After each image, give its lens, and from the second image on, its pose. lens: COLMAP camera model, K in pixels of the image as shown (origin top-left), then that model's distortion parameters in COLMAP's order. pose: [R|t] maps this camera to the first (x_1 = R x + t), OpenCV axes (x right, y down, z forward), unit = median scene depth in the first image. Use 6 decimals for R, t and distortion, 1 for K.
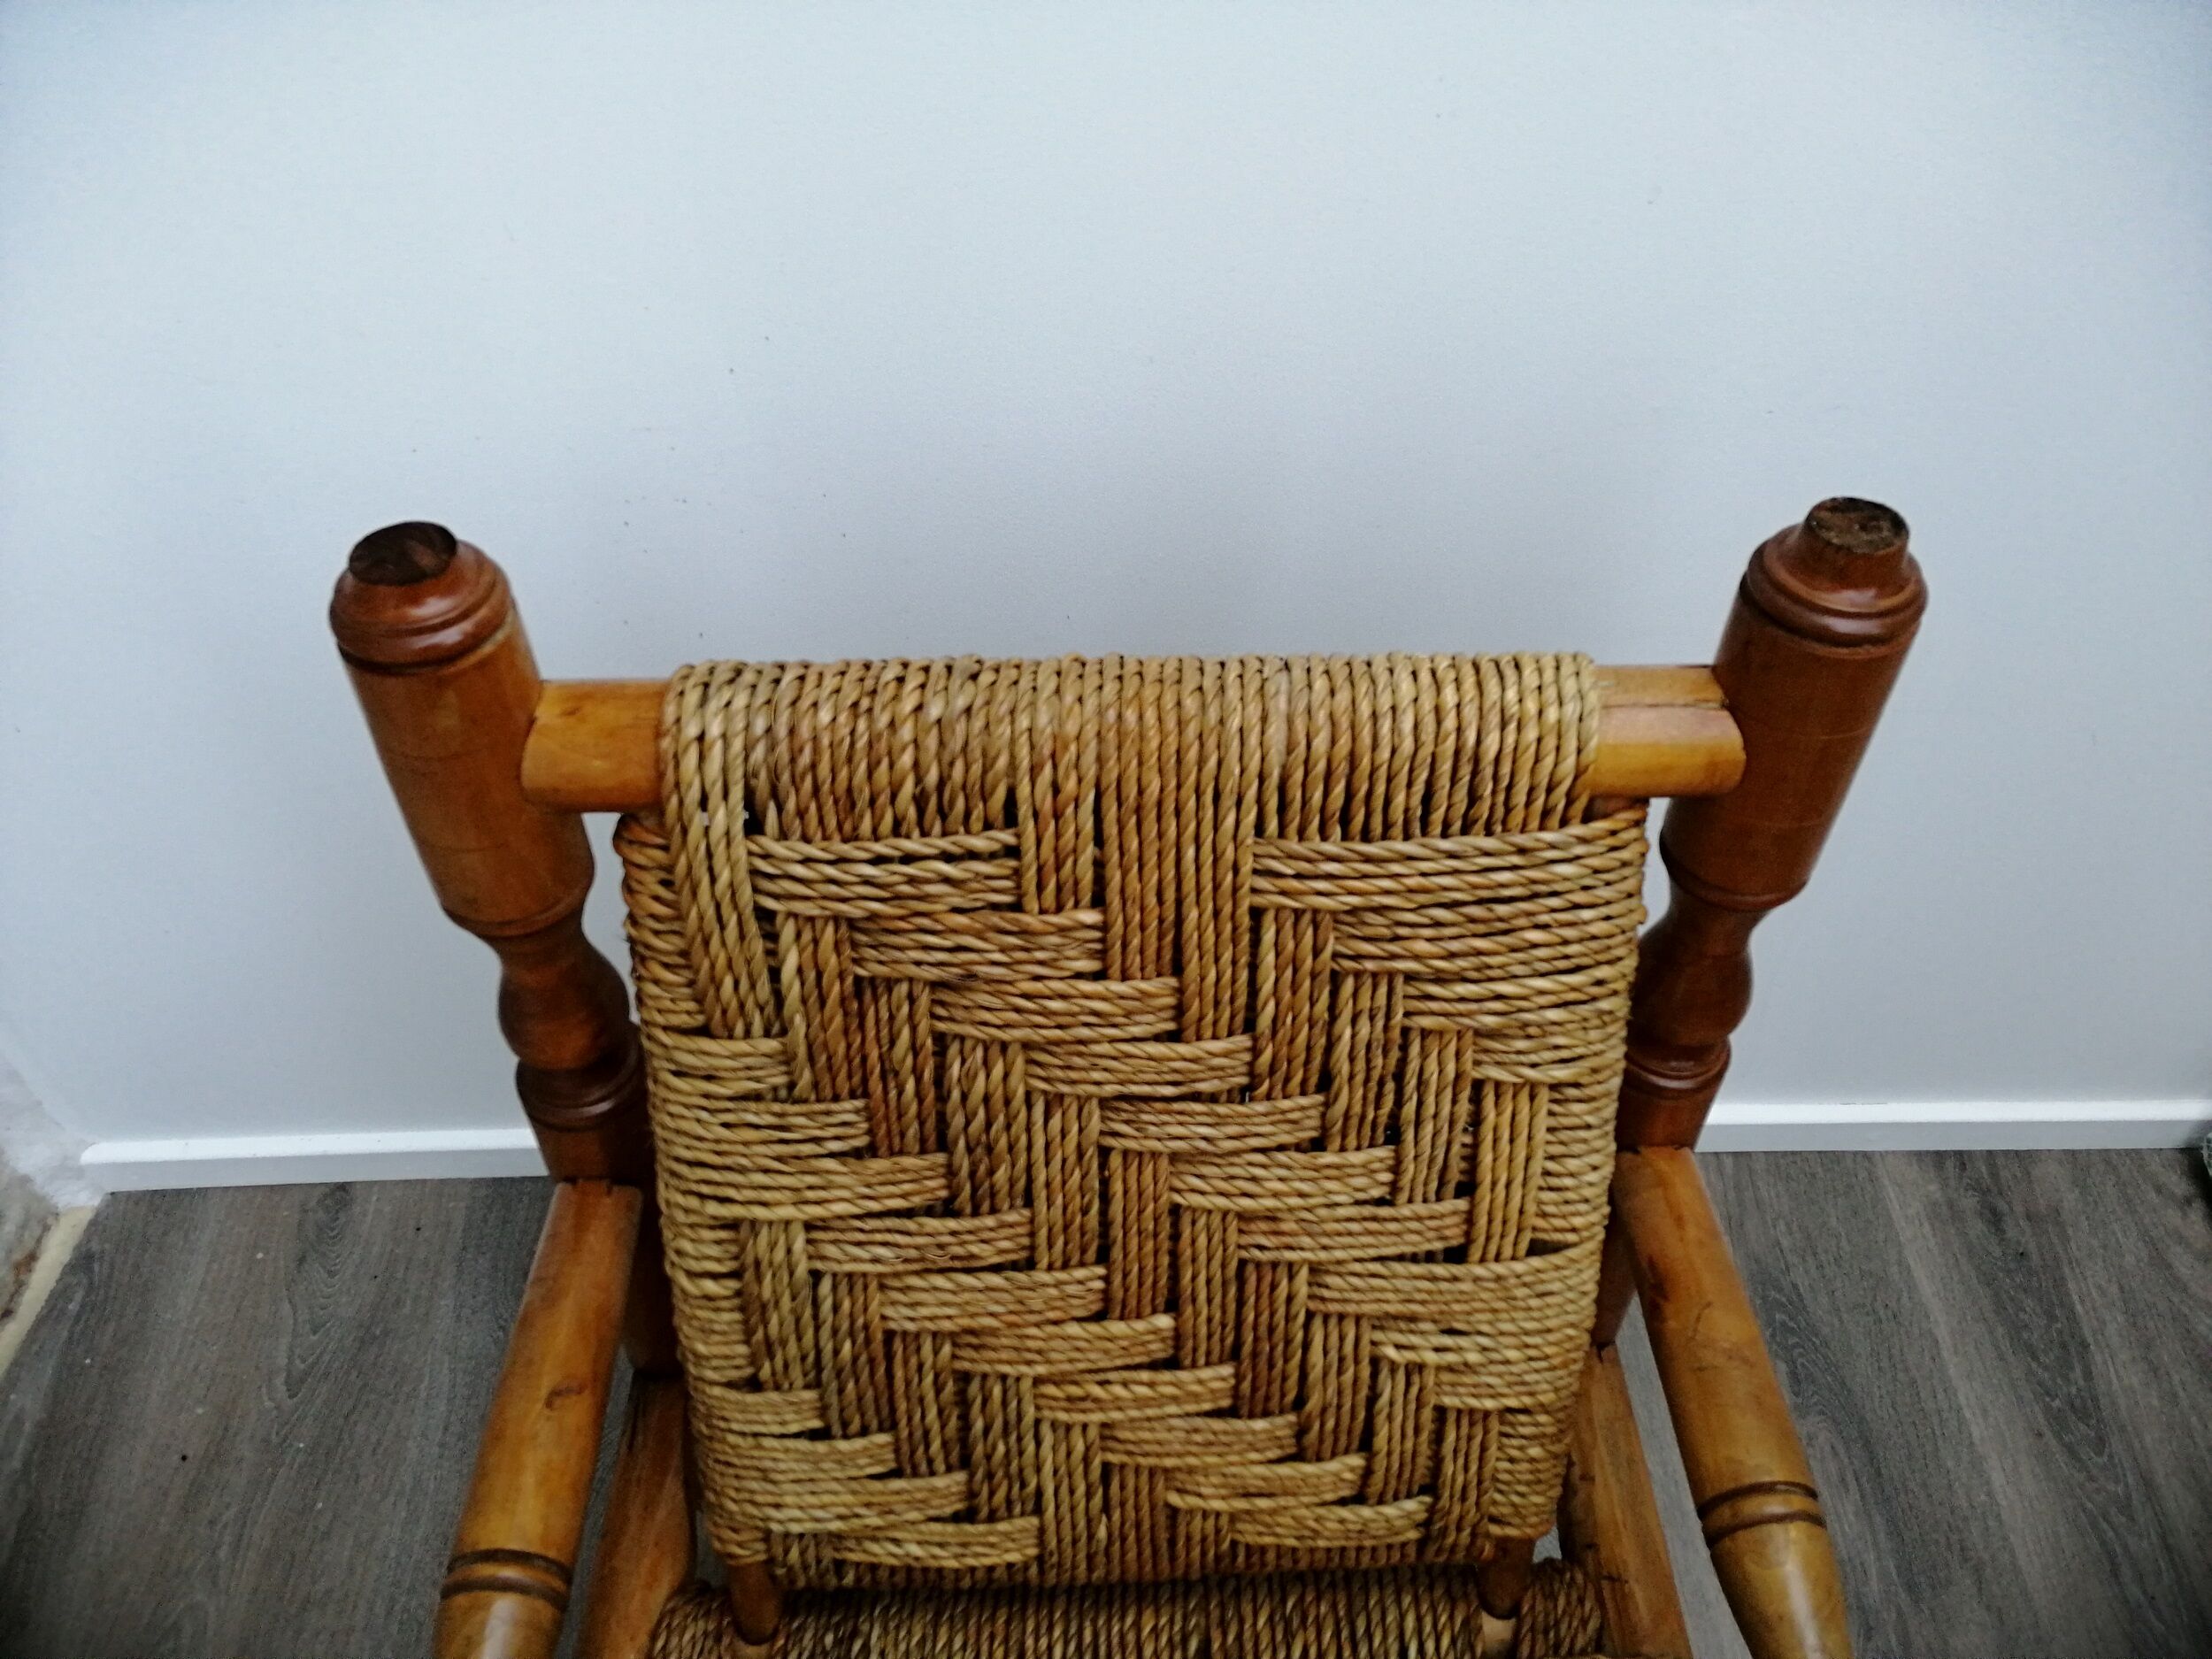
lens RADIAL K [[1780.4, 0, 1100.1], [0, 1780.4, 835.5], [0, 0, 1]] dist [0.045865, -0.067555]
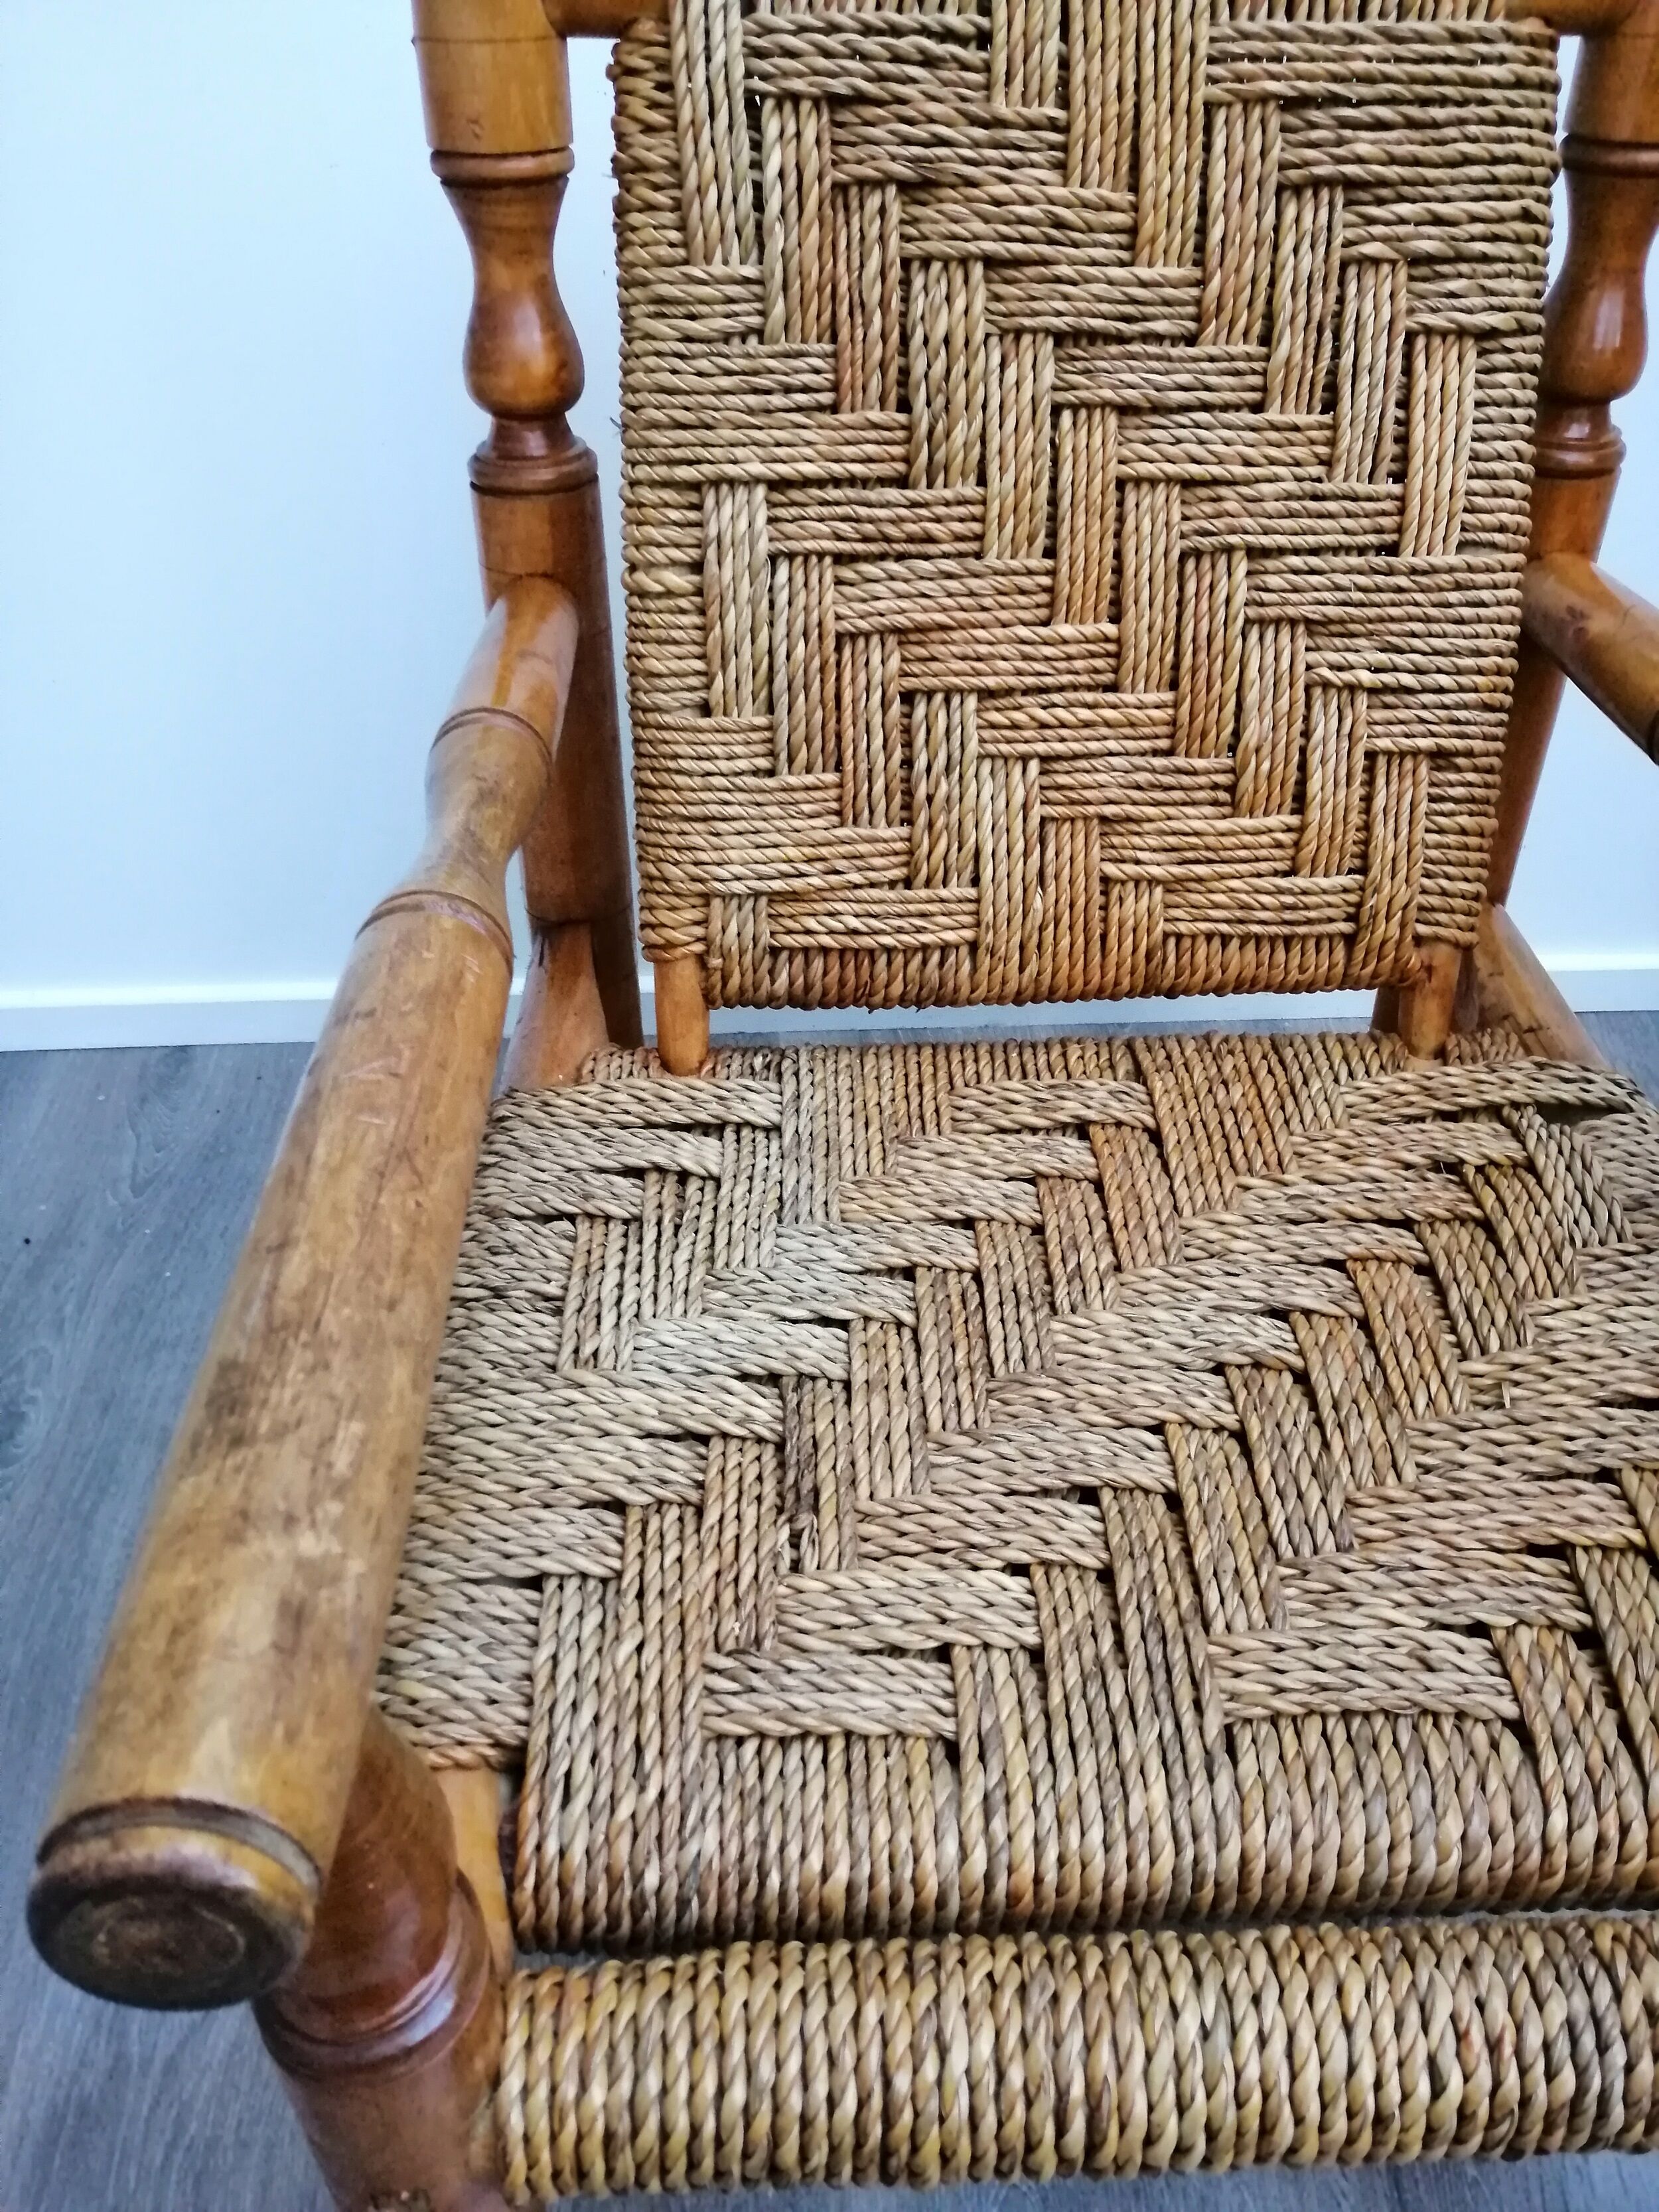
lens RADIAL K [[1780.3, 0, 810.1], [0, 1780.3, 1111.2], [0, 0, 1]] dist [0.045865, -0.067555]
pose [[0.999904, -0.009402, 0.010199, -0.152850], [0.010952, 0.986321, -0.164470, 0.735558], [-0.008513, 0.164566, 0.986329, 0.031859]]
